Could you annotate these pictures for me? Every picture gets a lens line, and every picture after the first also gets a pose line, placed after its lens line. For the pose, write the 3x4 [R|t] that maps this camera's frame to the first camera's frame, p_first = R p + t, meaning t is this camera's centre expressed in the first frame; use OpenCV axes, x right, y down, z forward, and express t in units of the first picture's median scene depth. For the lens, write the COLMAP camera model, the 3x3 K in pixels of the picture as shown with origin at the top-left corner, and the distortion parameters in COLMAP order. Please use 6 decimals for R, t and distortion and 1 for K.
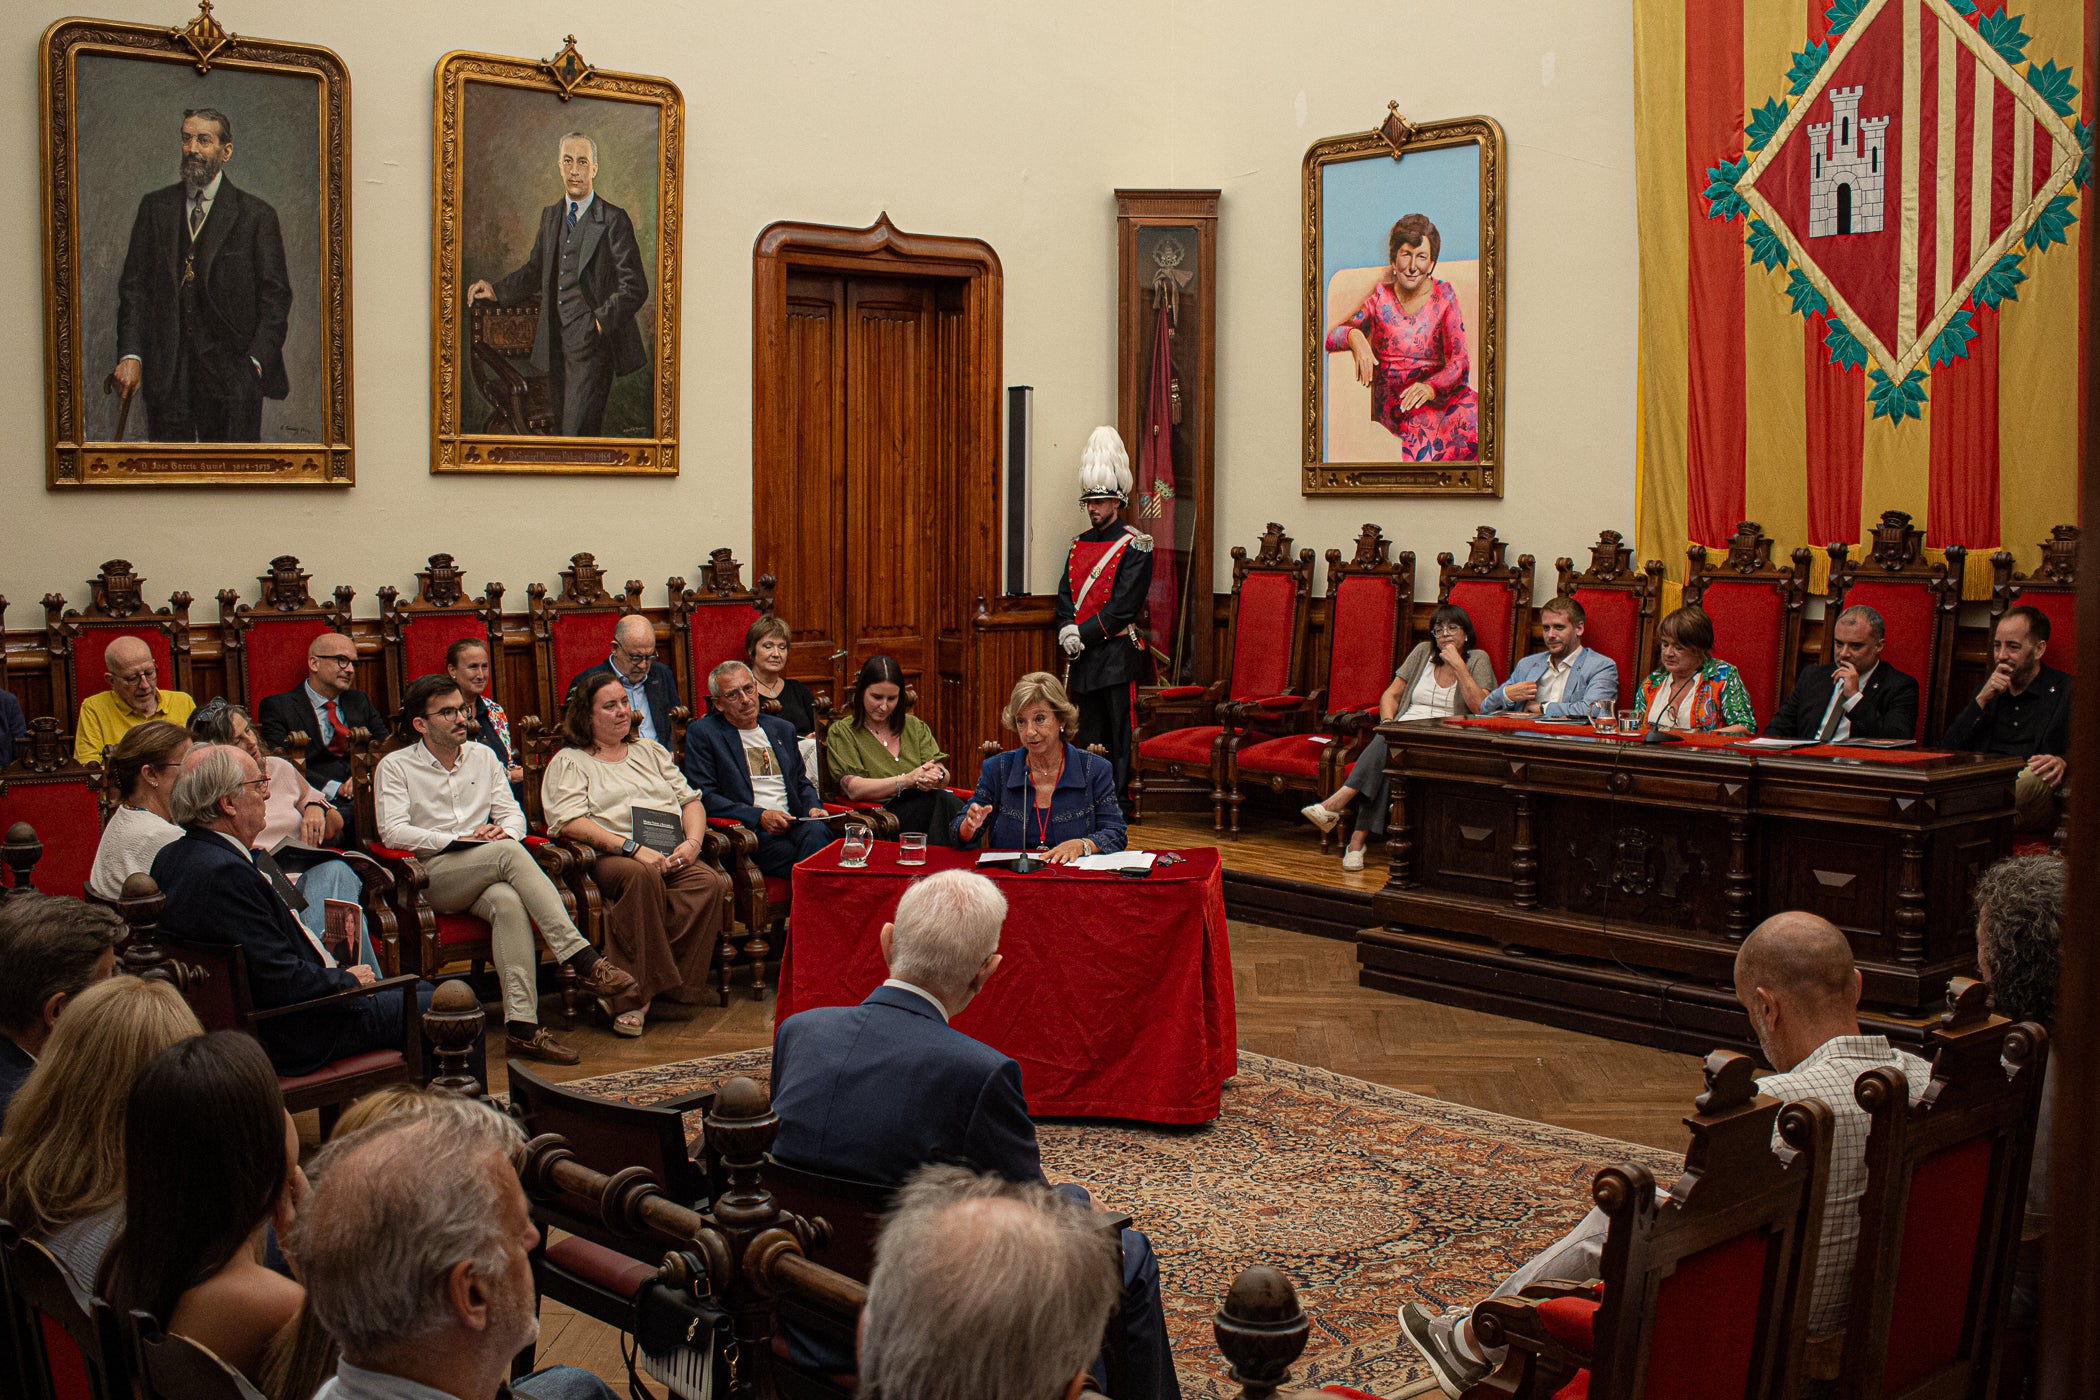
lens RADIAL K [[2330.1, 0, 1061.9], [0, 2330.1, 689.8], [0, 0, 1]] dist [-0.128299, 0.135771]
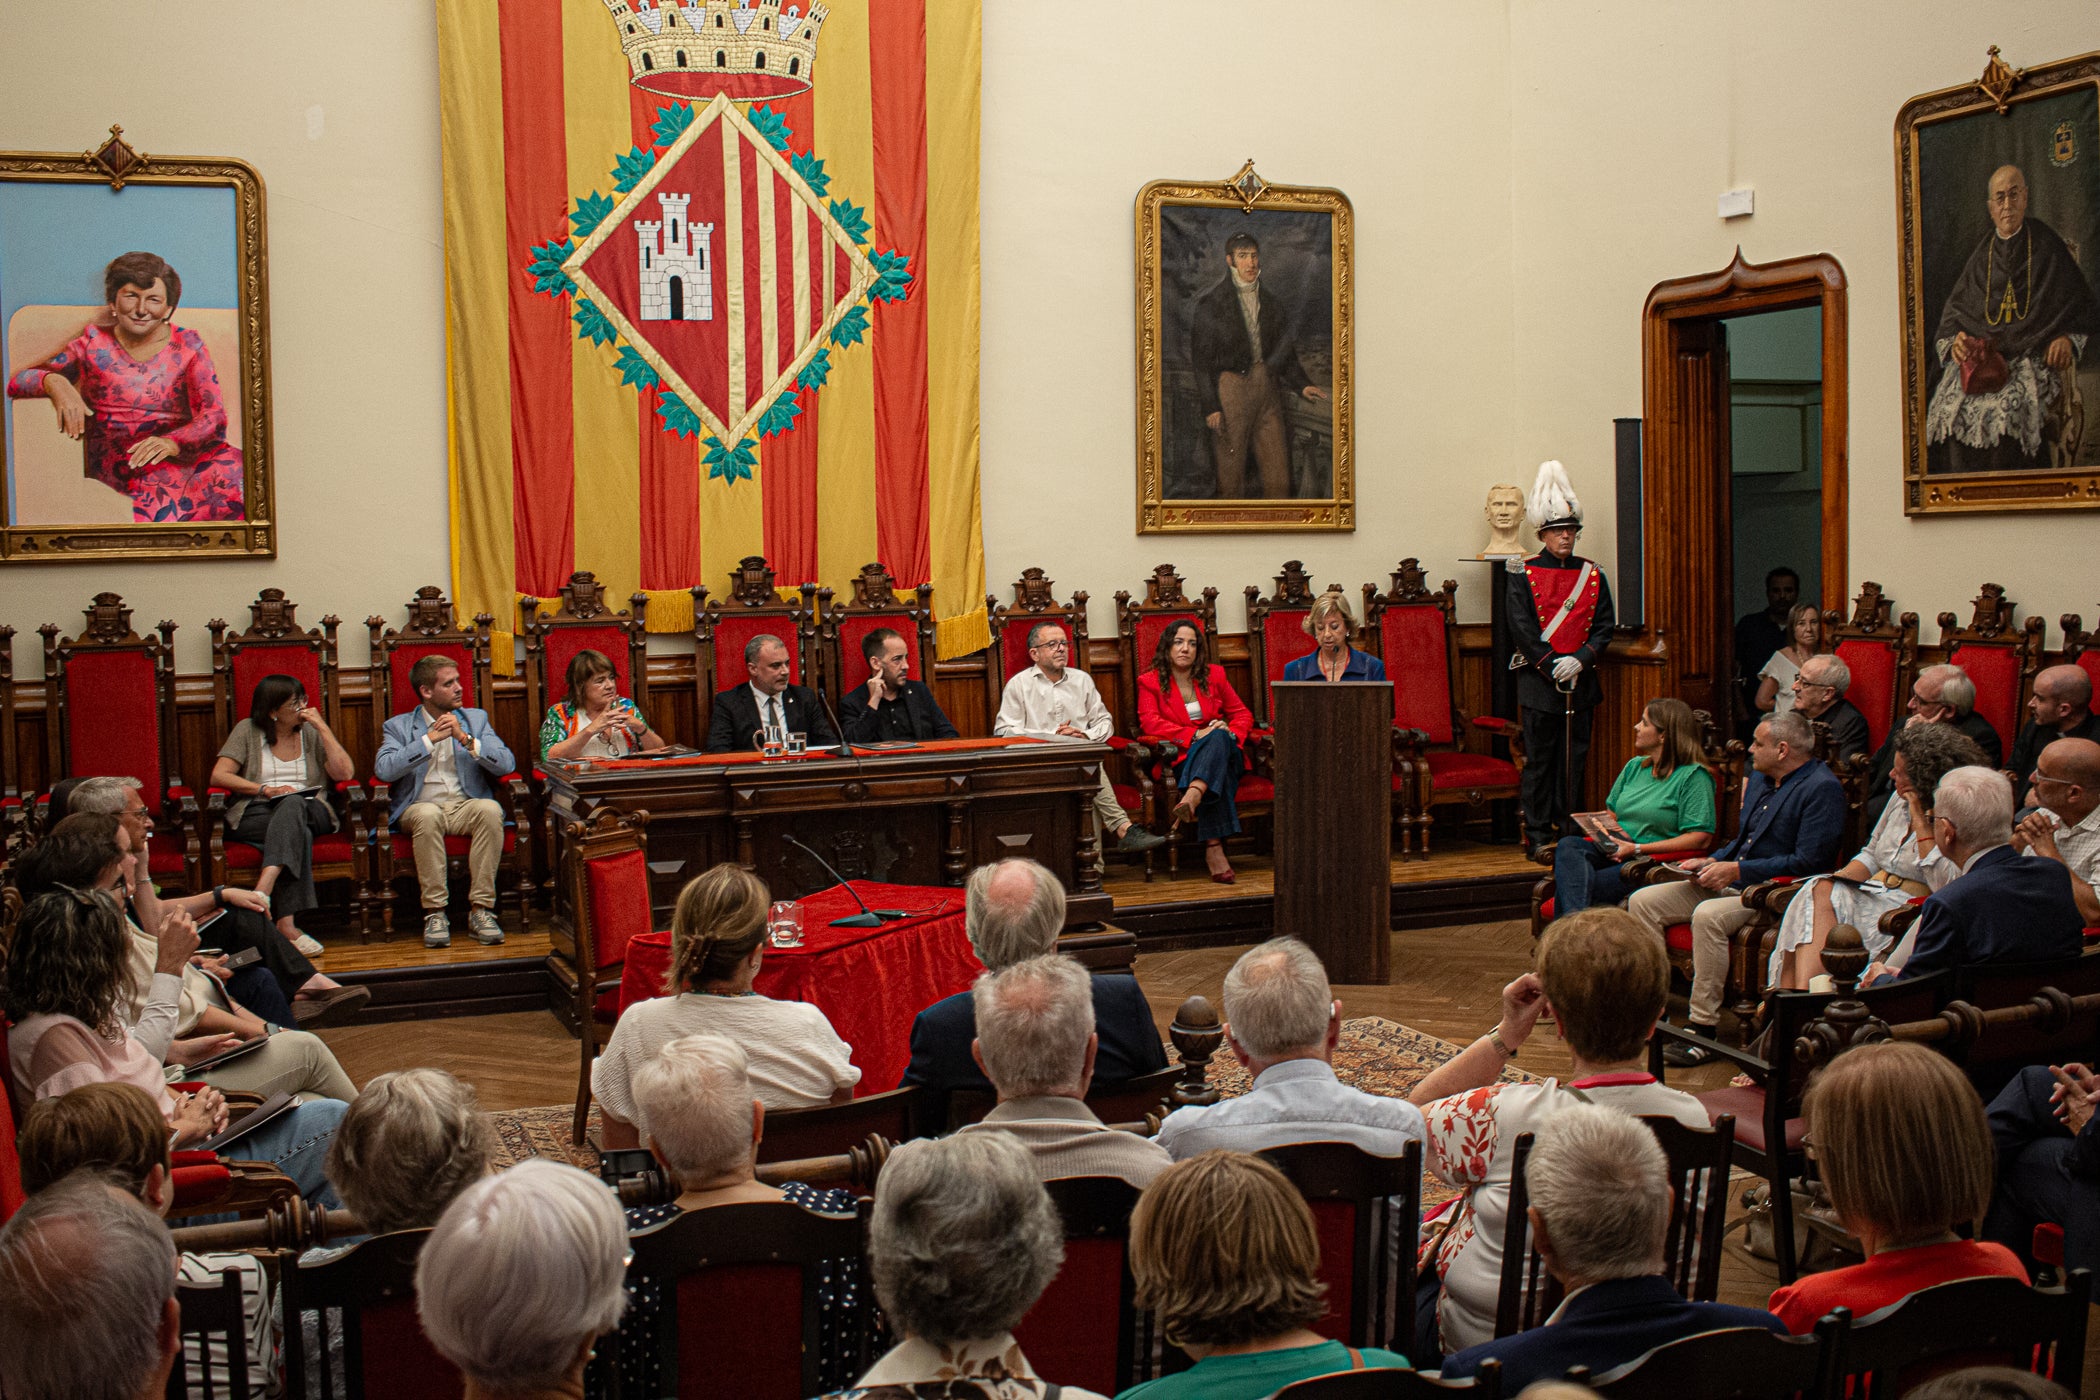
lens RADIAL K [[2330.1, 0, 1061.9], [0, 2330.1, 689.8], [0, 0, 1]] dist [-0.128299, 0.135771]
pose [[0.328780, -0.069256, 0.941864, -0.689838], [0.097948, 0.994430, 0.038930, -0.038384], [-0.939313, 0.079455, 0.333732, 0.430165]]
